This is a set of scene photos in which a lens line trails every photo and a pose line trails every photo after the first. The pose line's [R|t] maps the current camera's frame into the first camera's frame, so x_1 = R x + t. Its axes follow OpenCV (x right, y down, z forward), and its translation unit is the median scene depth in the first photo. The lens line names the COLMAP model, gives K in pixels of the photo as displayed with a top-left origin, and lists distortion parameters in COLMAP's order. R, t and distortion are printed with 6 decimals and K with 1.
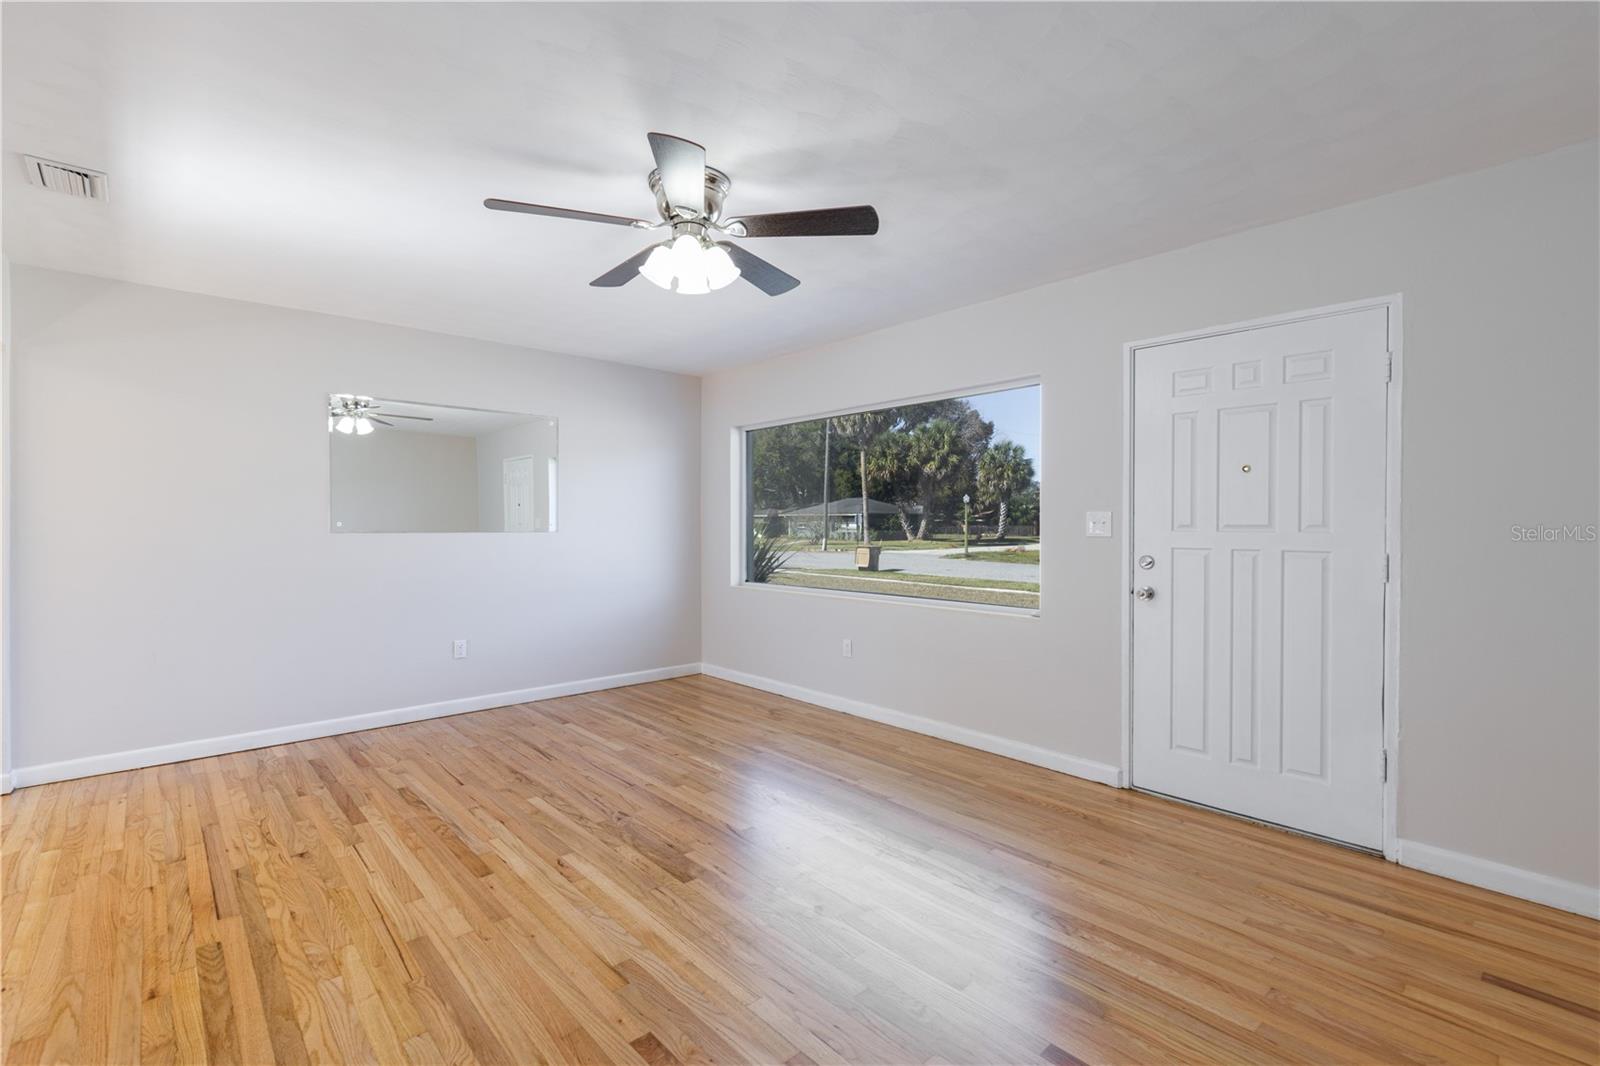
lens RADIAL K [[732.1, 0, 793.4], [0, 732.1, 531.6], [0, 0, 1]] dist [0.008515, -0.001265]
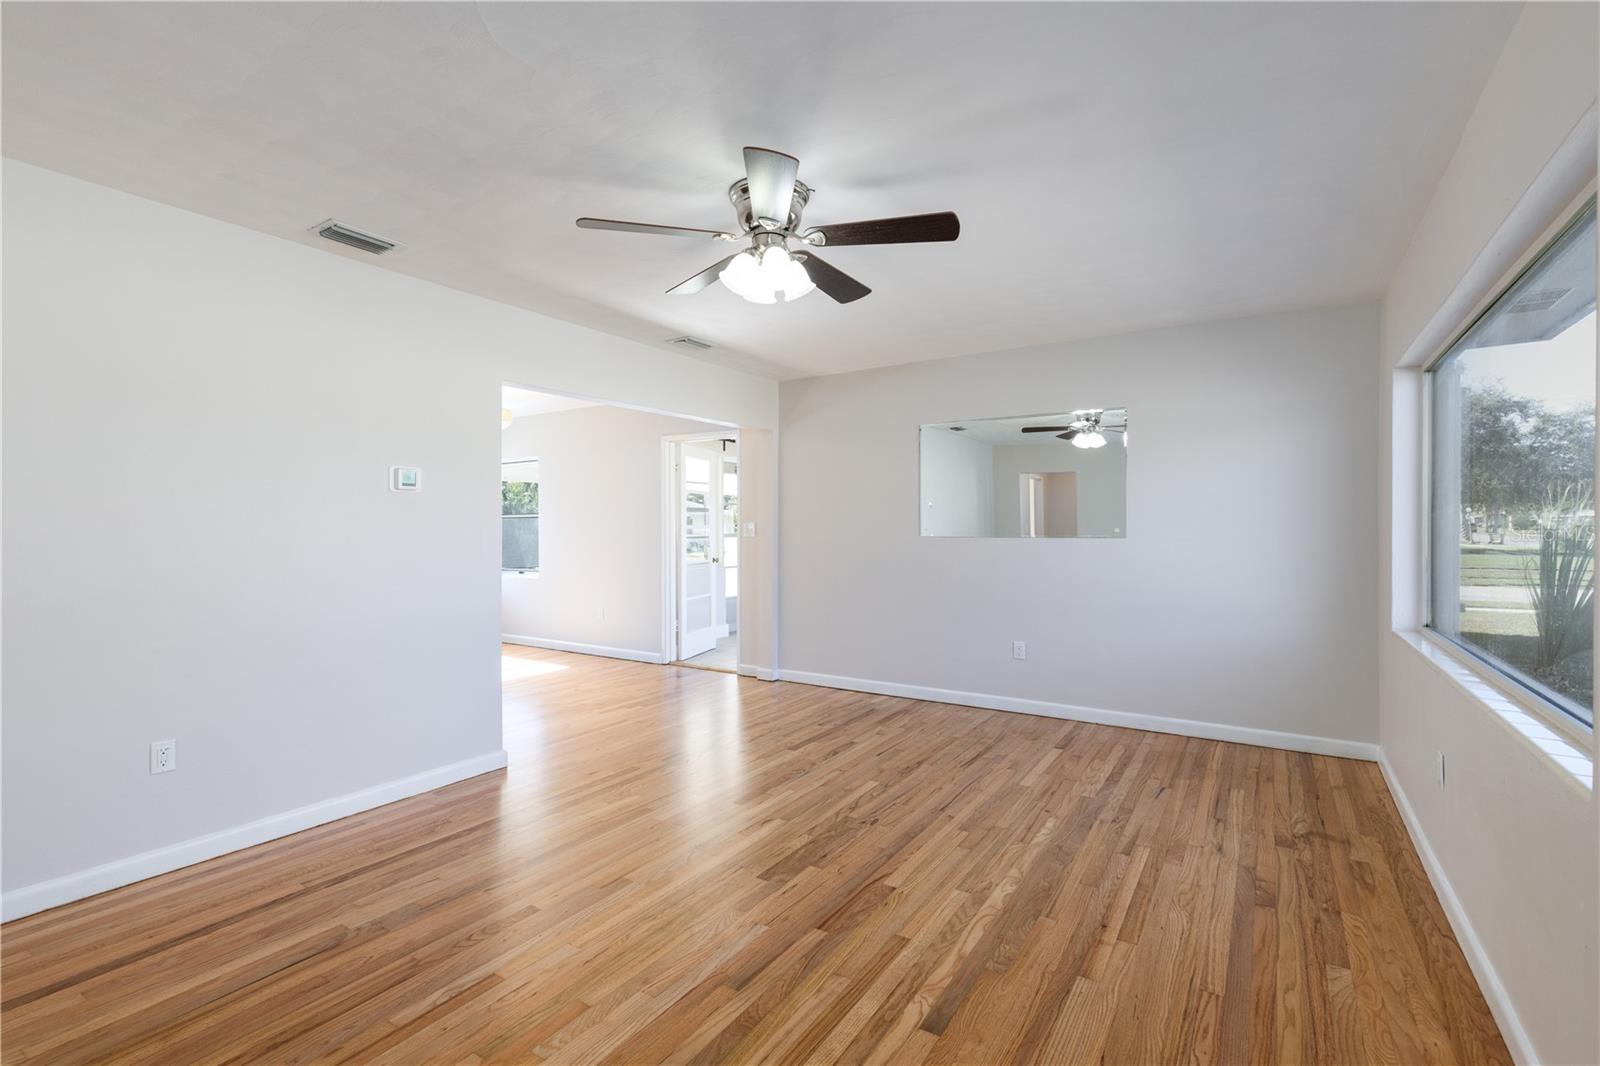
lens RADIAL K [[732.1, 0, 793.4], [0, 732.1, 531.6], [0, 0, 1]] dist [0.008515, -0.001265]
pose [[0.250801, 0.002979, -0.968034, 0.462724], [-0.011233, 0.999937, 0.000167, -0.004795], [0.967974, 0.010833, 0.250819, 0.422215]]
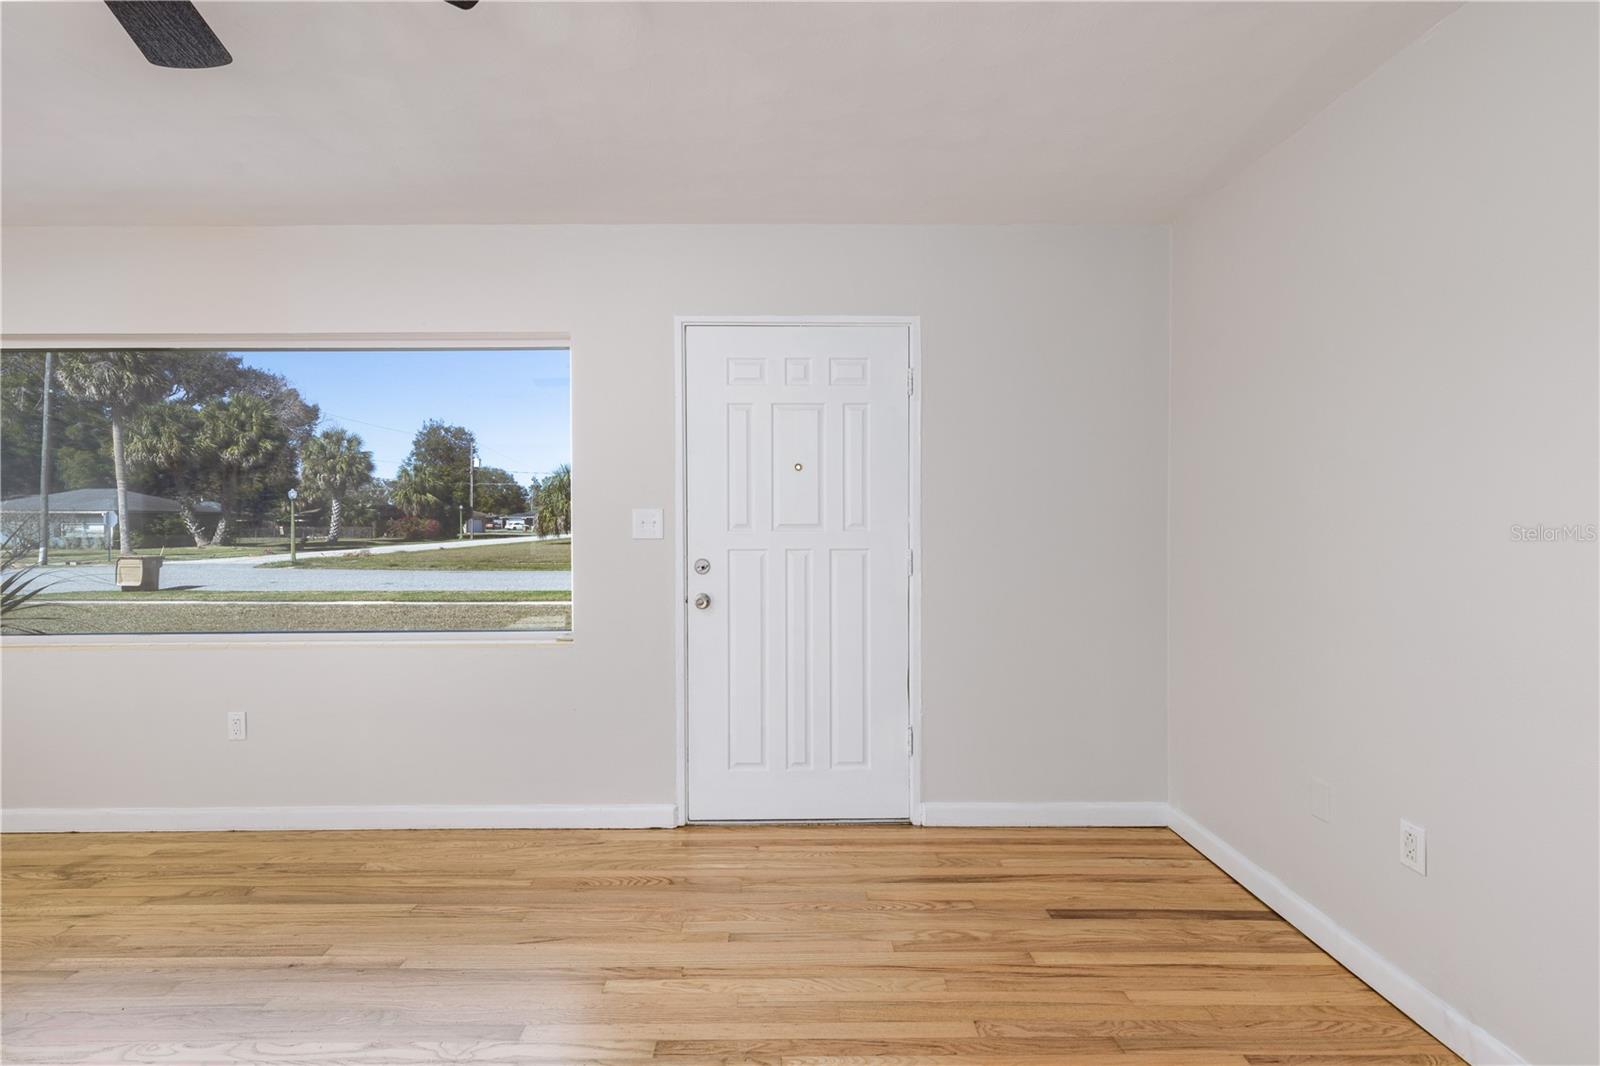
lens RADIAL K [[732.1, 0, 793.4], [0, 732.1, 531.6], [0, 0, 1]] dist [0.008515, -0.001265]
pose [[0.661393, -0.012090, 0.749942, -0.079895], [0.012128, 0.999912, 0.005424, -0.002978], [-0.749941, 0.005508, 0.661482, 0.232030]]
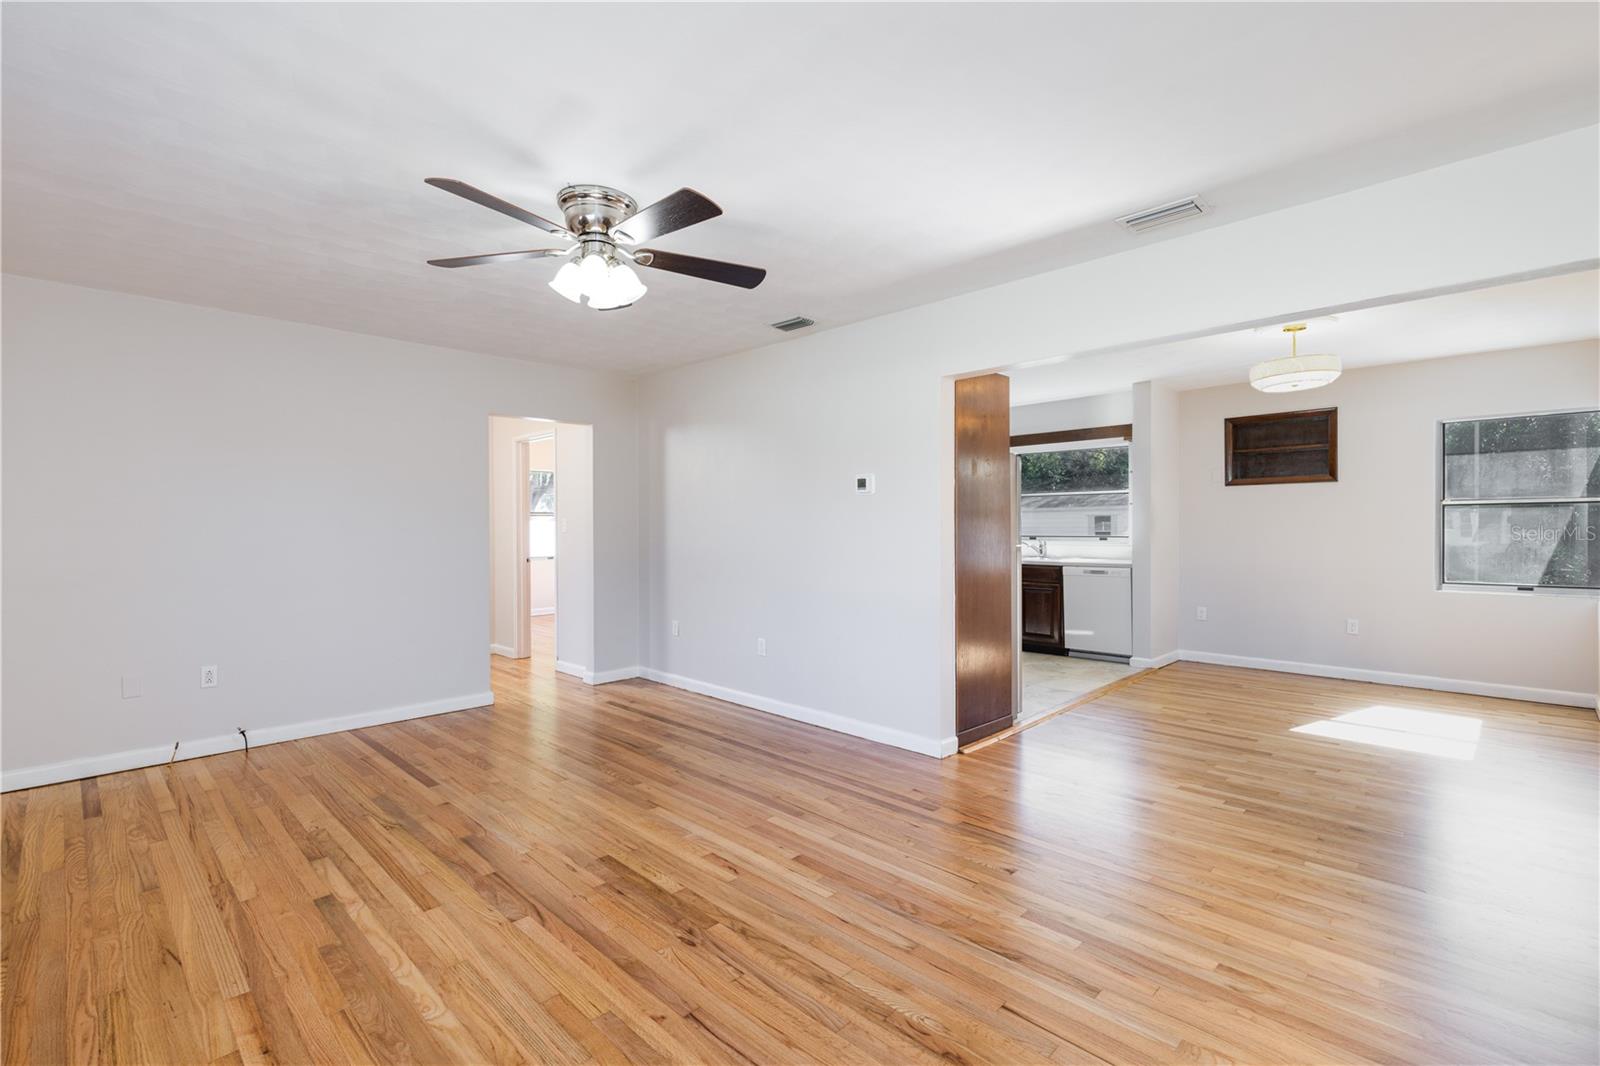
lens RADIAL K [[708.2, 0, 776.3], [0, 708.2, 527.4], [0, 0, 1]] dist [0.007683, -0.000487]
pose [[-0.999043, 0.003486, -0.043602, -0.190327], [0.002692, 0.999830, 0.018257, -0.014133], [0.043659, 0.018122, -0.998882, 1.103257]]
